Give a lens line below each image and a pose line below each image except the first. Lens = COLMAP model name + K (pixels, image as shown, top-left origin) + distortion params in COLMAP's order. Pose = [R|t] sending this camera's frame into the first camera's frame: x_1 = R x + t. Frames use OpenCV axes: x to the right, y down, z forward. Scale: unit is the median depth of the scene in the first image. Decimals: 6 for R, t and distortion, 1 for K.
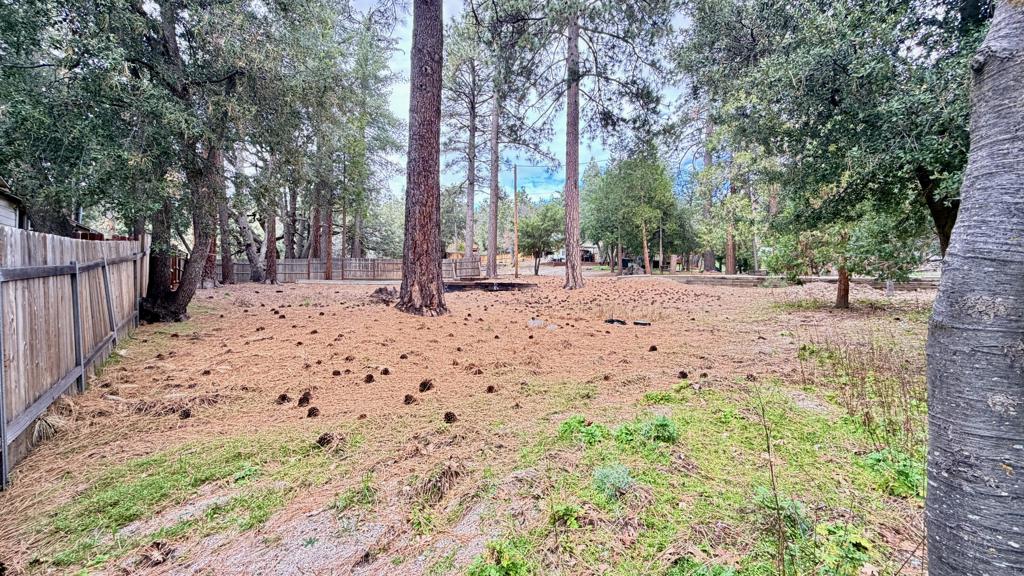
lens RADIAL K [[412.9, 0, 511.7], [0, 412.9, 287.3], [0, 0, 1]] dist [0.000282, -0.000074]
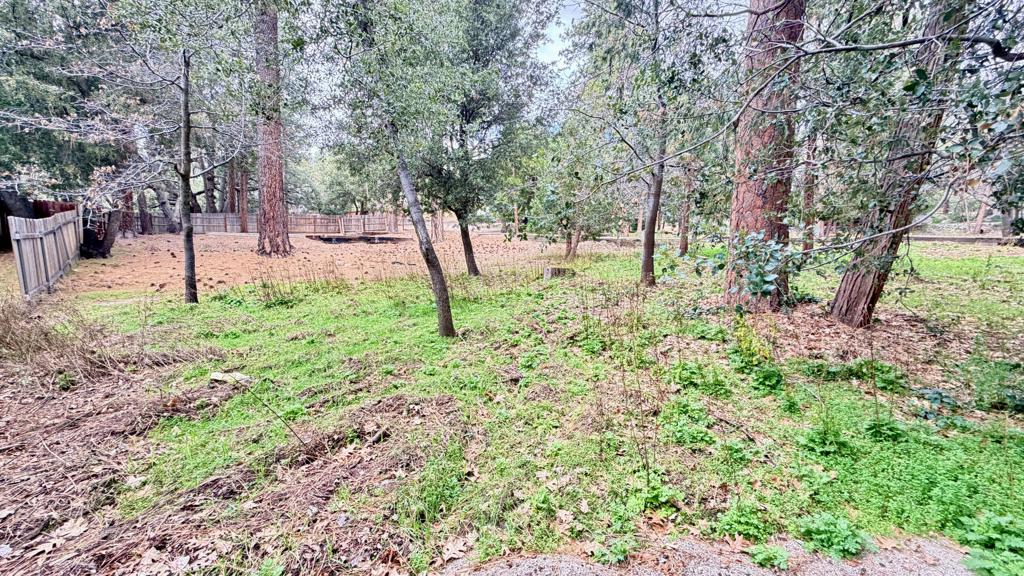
lens RADIAL K [[412.9, 0, 512.8], [0, 412.9, 289.7], [0, 0, 1]] dist [0.000282, -0.000074]
pose [[0.995491, 0.005117, 0.094722, 0.553993], [-0.016112, 0.993156, 0.115682, -0.008419], [-0.093482, -0.116686, 0.988760, -0.672976]]
